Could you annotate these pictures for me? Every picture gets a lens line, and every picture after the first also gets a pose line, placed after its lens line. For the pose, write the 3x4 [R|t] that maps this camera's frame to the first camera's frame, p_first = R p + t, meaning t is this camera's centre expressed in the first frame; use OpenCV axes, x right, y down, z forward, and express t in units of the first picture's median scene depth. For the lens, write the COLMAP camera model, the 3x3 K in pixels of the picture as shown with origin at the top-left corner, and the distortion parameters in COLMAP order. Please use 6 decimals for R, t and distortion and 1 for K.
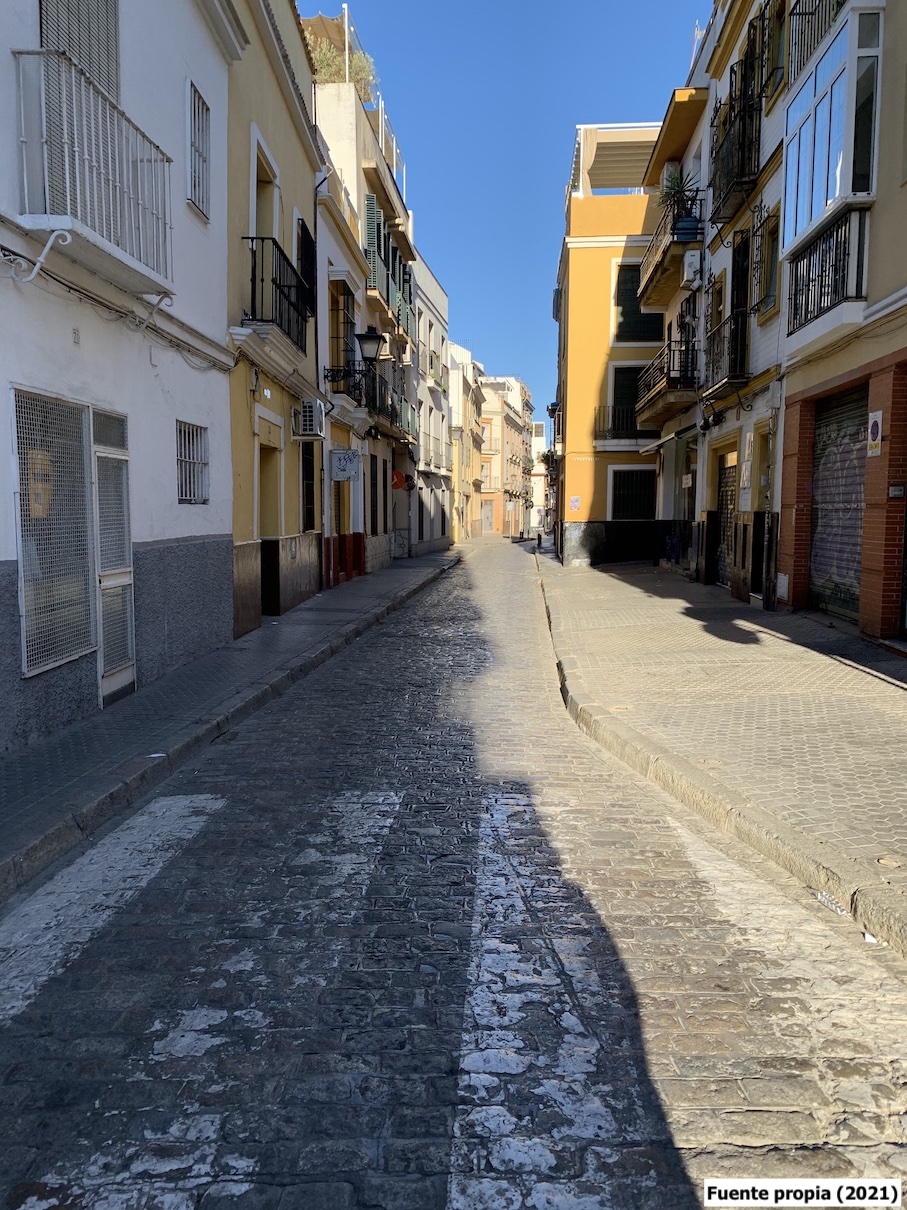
lens RADIAL K [[921.2, 0, 454.8], [0, 921.2, 601.8], [0, 0, 1]] dist [0.049685, -0.044285]
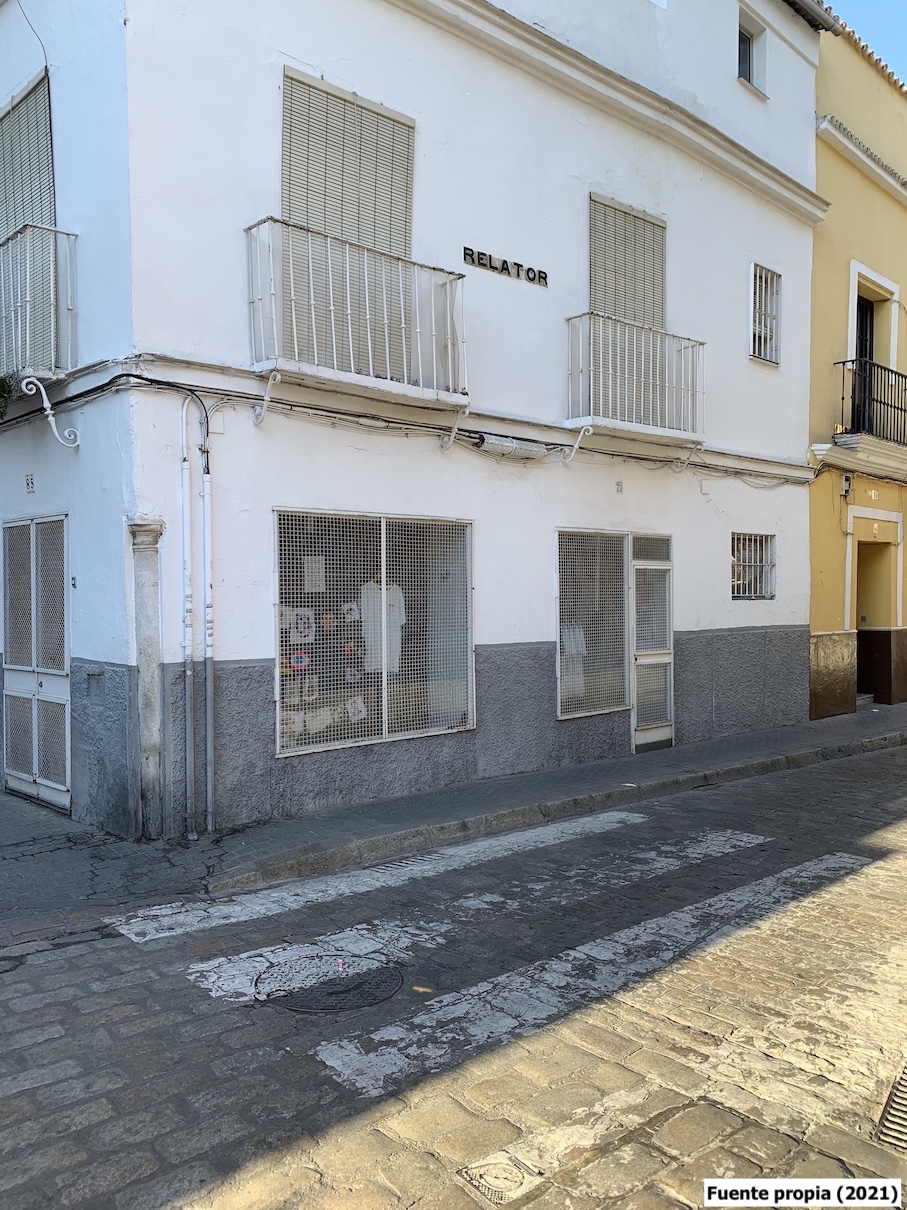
lens RADIAL K [[921.2, 0, 453.0], [0, 921.2, 608.0], [0, 0, 1]] dist [0.049685, -0.044285]
pose [[0.699351, -0.000286, -0.714778, 0.583657], [-0.061839, 0.996226, -0.060903, 0.003270], [0.712098, 0.086794, 0.696694, -0.209160]]
